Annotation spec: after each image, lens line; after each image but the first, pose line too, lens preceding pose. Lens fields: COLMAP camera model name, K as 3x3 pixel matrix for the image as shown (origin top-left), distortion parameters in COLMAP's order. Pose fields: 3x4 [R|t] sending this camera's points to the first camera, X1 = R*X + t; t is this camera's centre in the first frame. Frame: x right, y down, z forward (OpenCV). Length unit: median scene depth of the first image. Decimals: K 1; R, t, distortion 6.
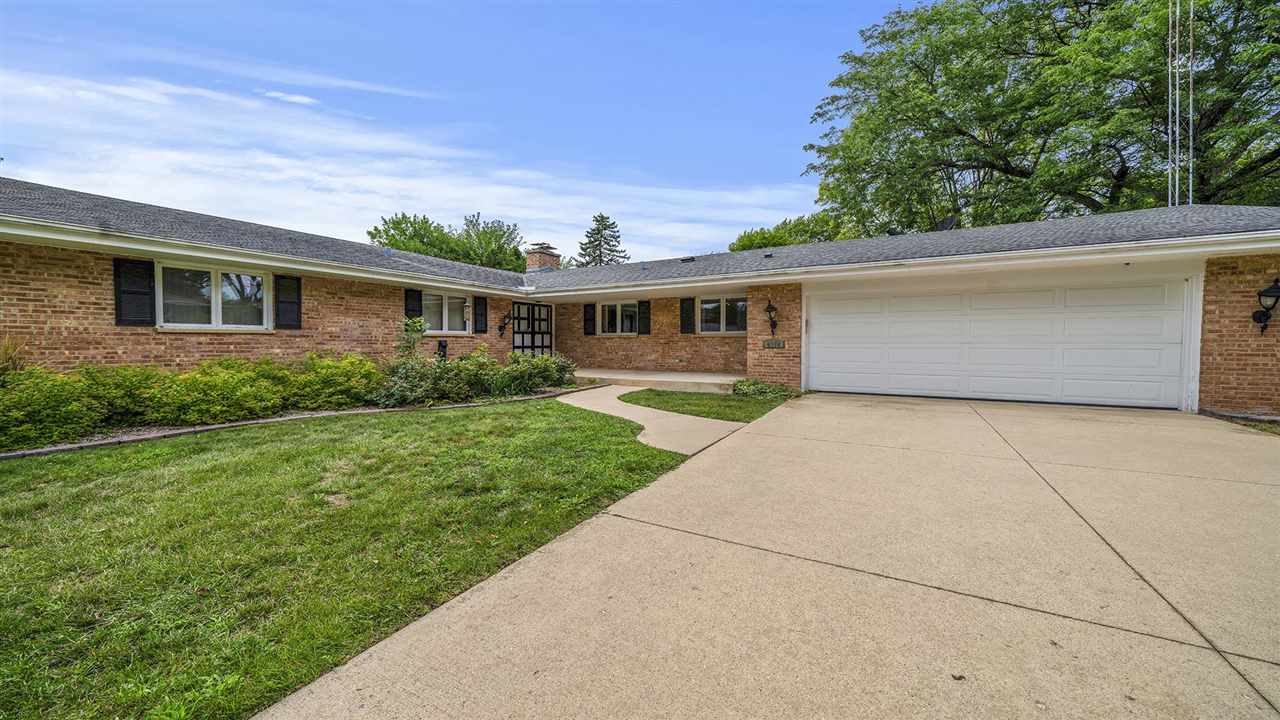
lens RADIAL K [[440.0, 0, 643.4], [0, 440.0, 347.9], [0, 0, 1]] dist [-0.002811, -0.000240]
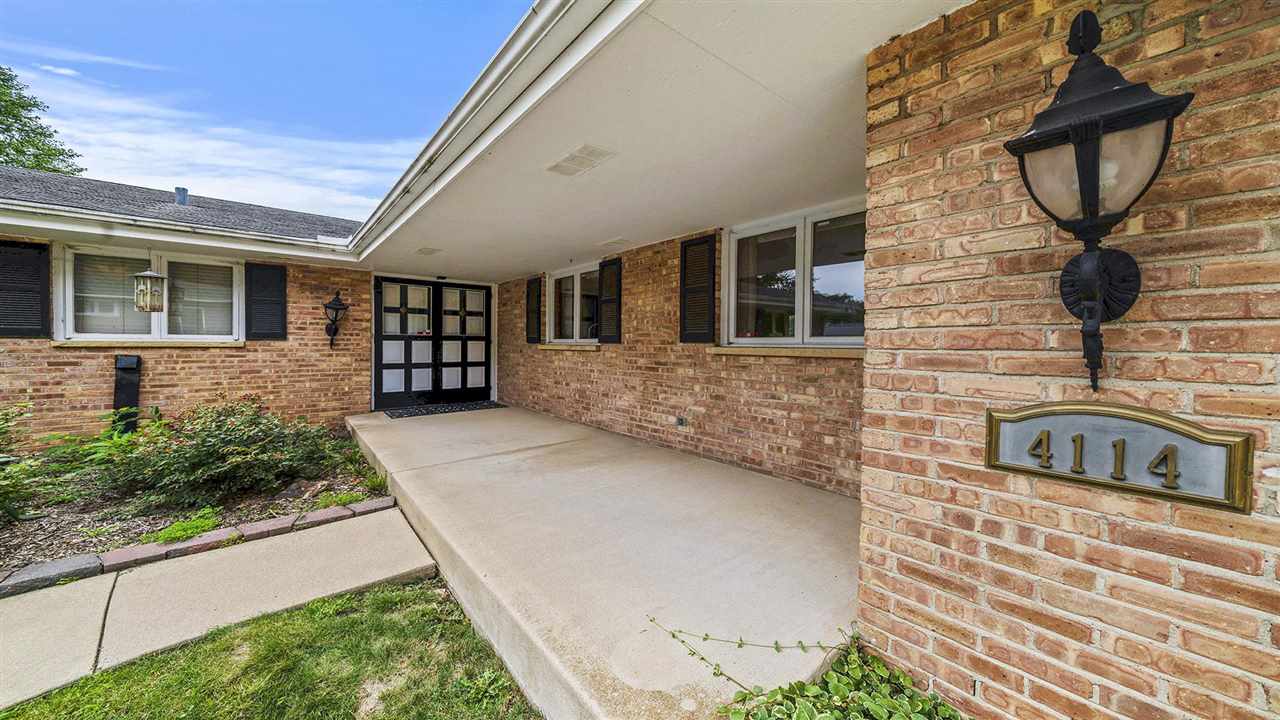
lens RADIAL K [[440.0, 0, 642.3], [0, 440.0, 351.1], [0, 0, 1]] dist [-0.002811, -0.000240]
pose [[0.941266, 0.014437, -0.337358, 0.161836], [-0.014117, 0.999895, 0.003403, -0.025106], [0.337371, 0.001559, 0.941370, 0.621775]]
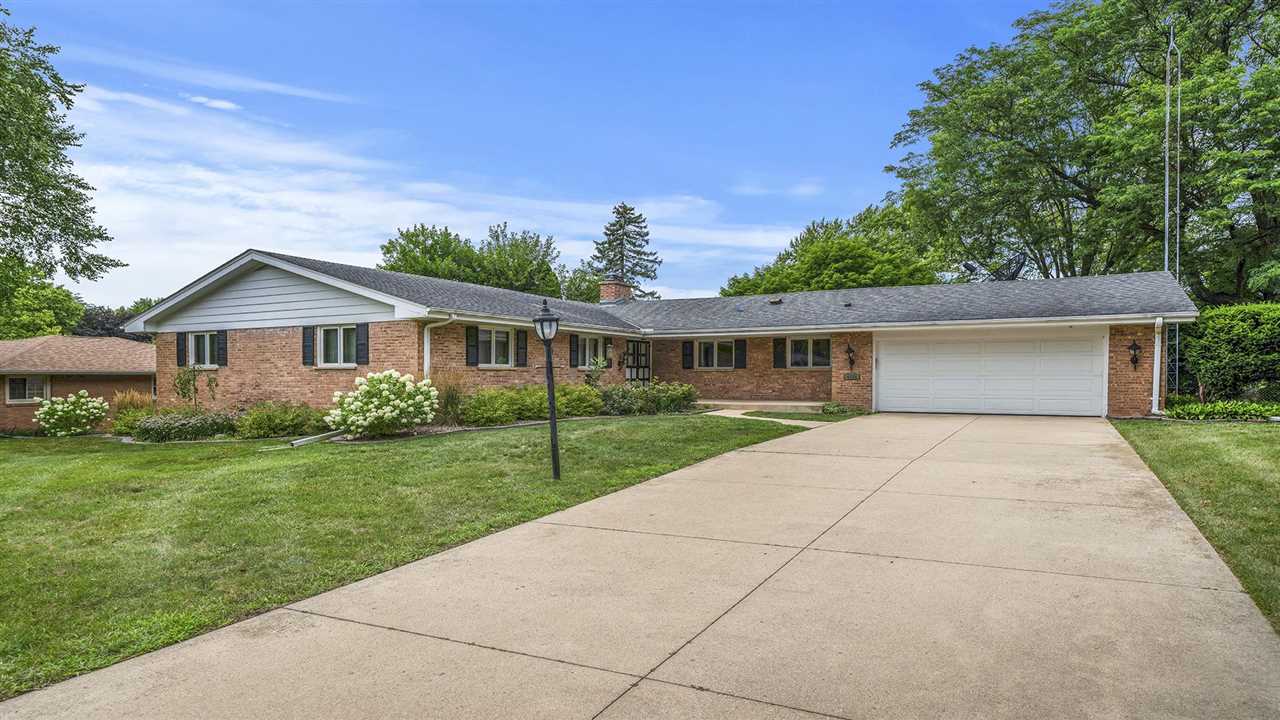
lens RADIAL K [[717.3, 0, 650.5], [0, 717.3, 367.4], [0, 0, 1]] dist [0.004477, -0.000151]
pose [[0.999954, -0.000445, 0.009588, -0.247342], [0.000667, 0.999731, -0.023177, 0.009665], [-0.009575, 0.023182, 0.999685, -0.861428]]
